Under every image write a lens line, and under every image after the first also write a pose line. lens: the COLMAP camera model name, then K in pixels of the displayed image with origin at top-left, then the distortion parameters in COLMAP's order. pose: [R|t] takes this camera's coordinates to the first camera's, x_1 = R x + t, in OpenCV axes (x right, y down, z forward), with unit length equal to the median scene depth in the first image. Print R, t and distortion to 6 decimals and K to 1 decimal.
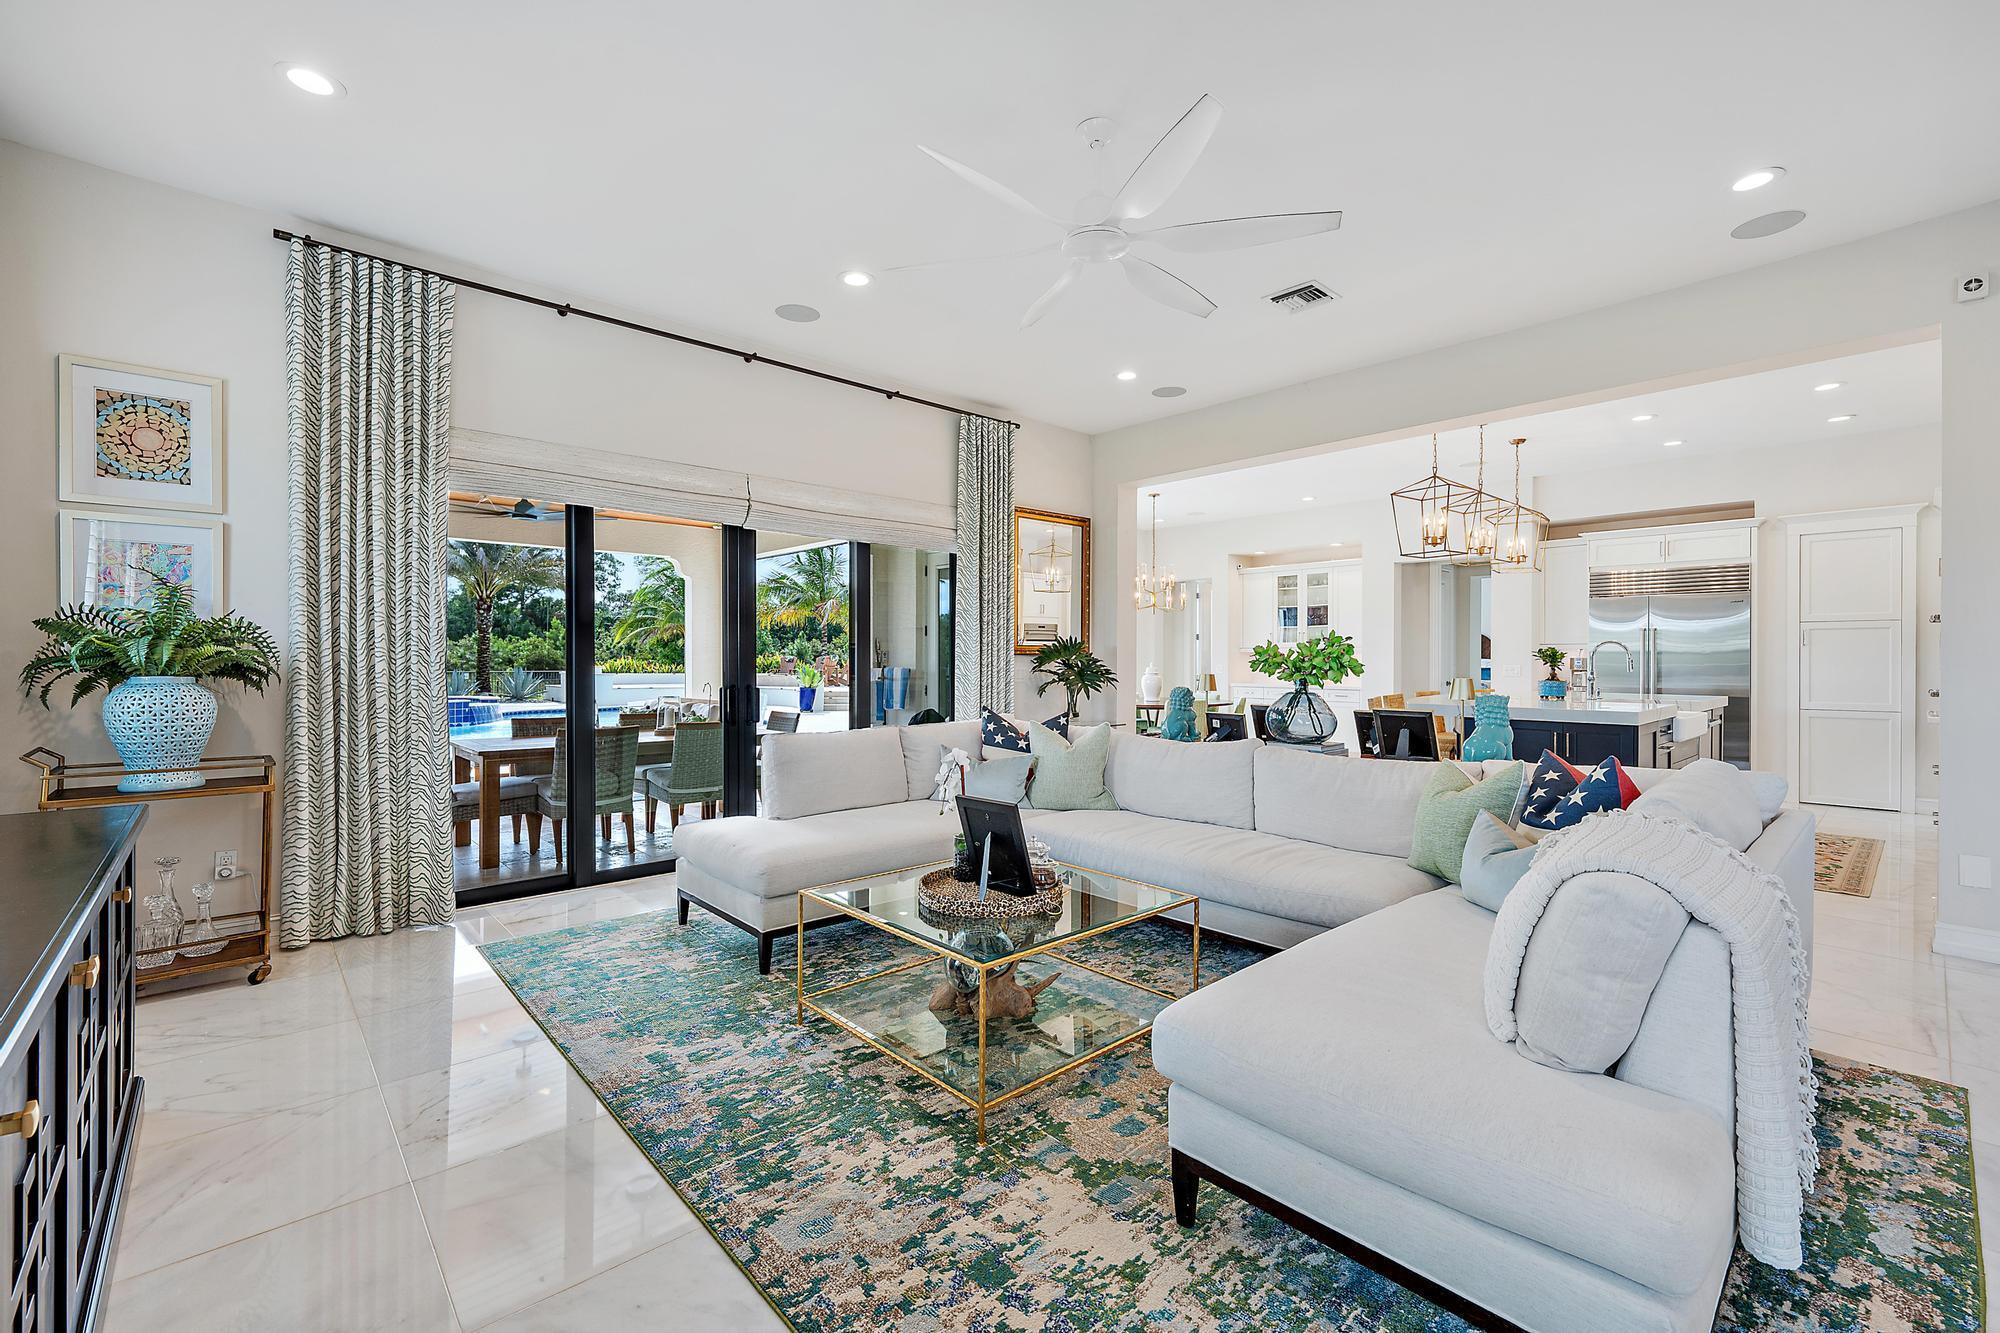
lens RADIAL K [[858.2, 0, 996.1], [0, 858.2, 663.0], [0, 0, 1]] dist [-0.002044, -0.000714]
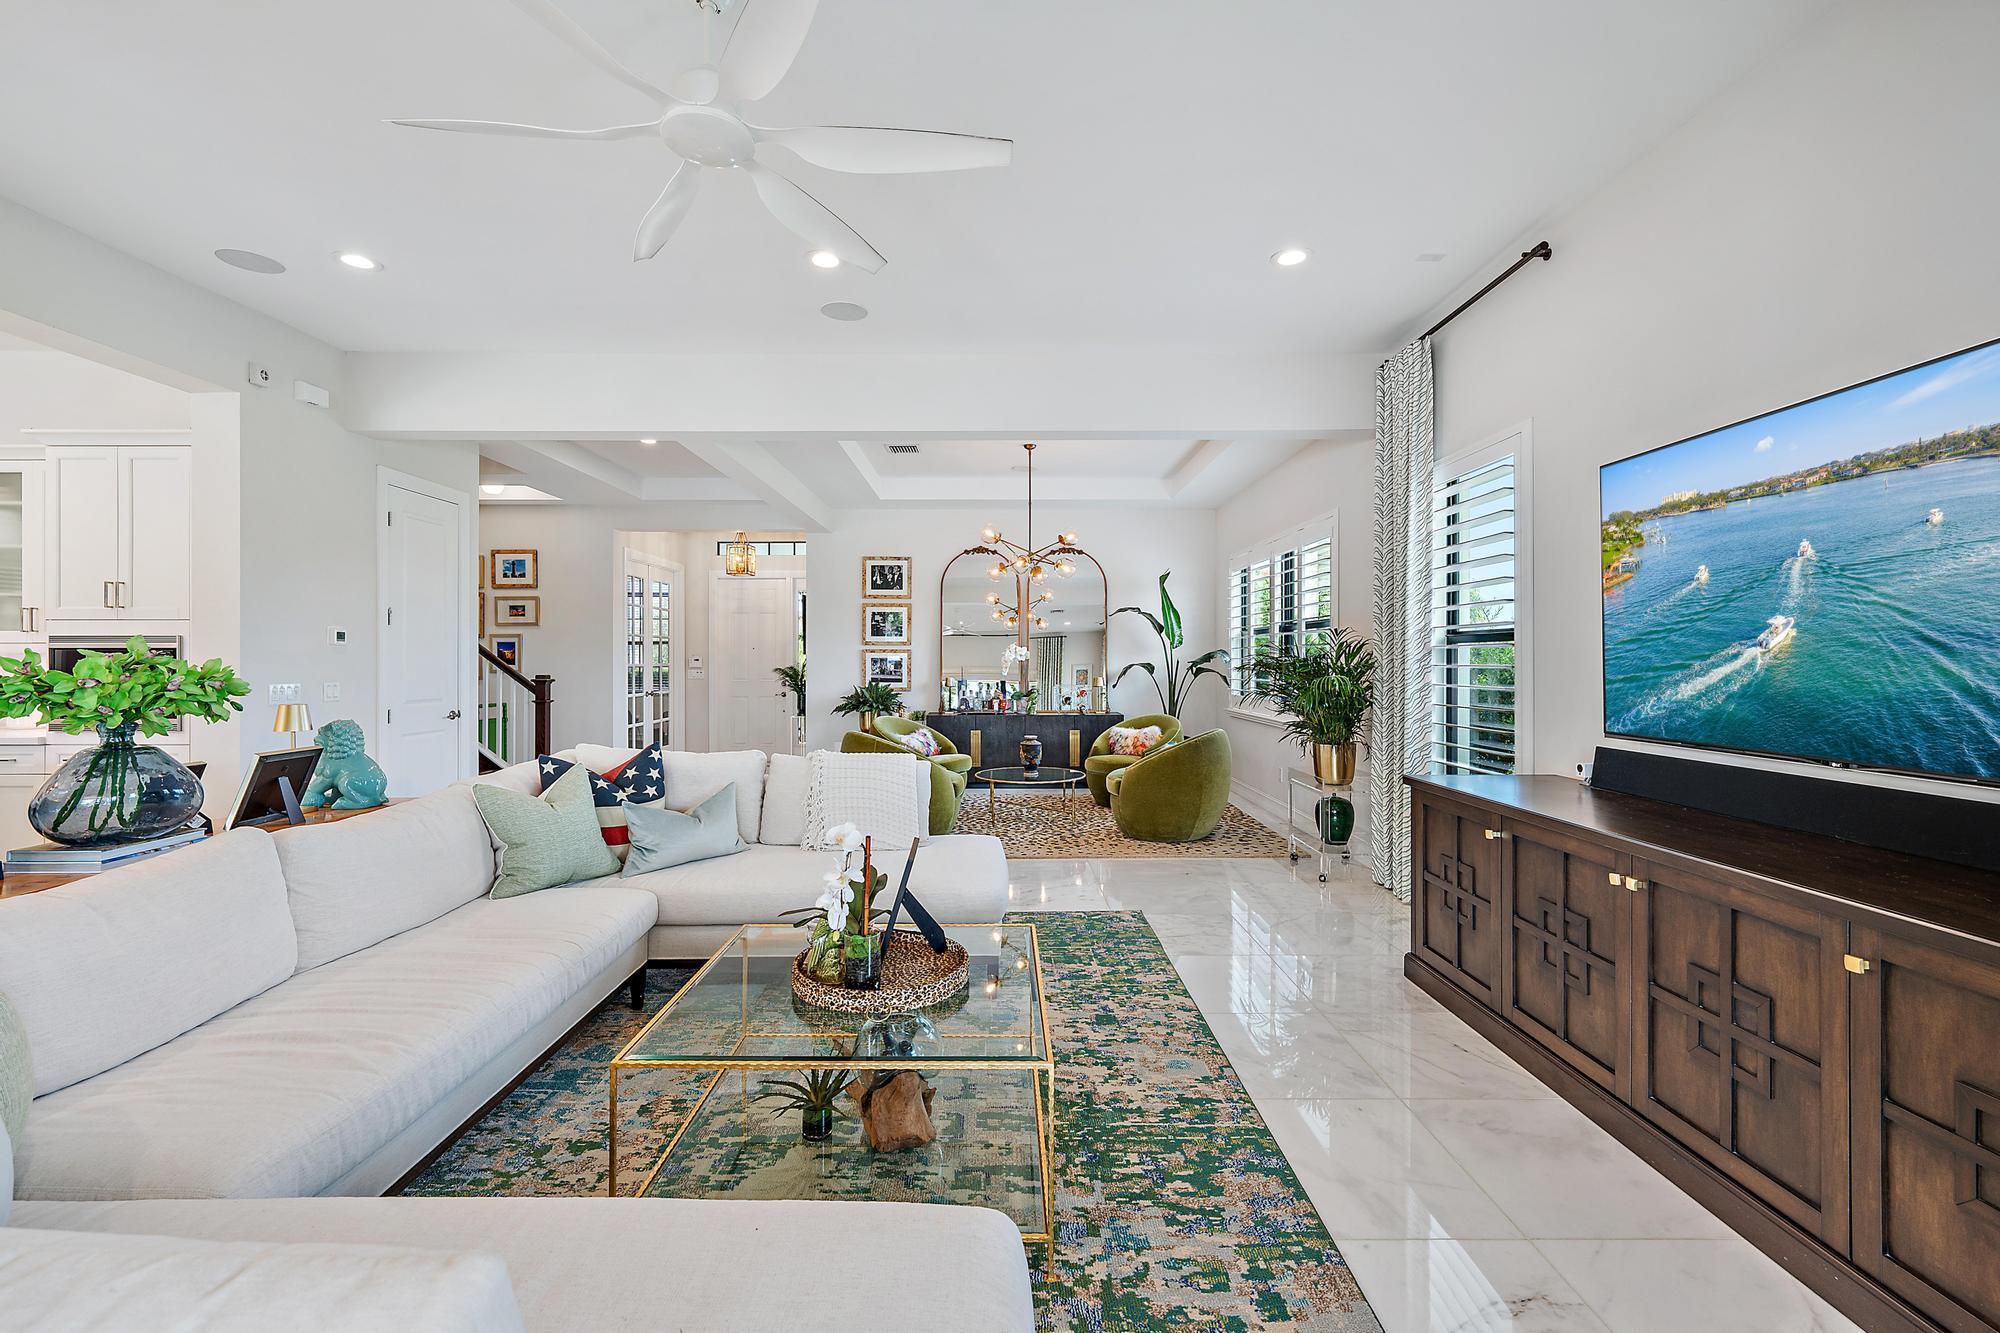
lens RADIAL K [[858.2, 0, 999.9], [0, 858.2, 660.4], [0, 0, 1]] dist [-0.002044, -0.000714]
pose [[-0.753103, -0.004895, 0.657884, -0.693610], [-0.000781, 0.999978, 0.006546, -0.041591], [-0.657902, 0.004416, -0.753091, 1.692883]]
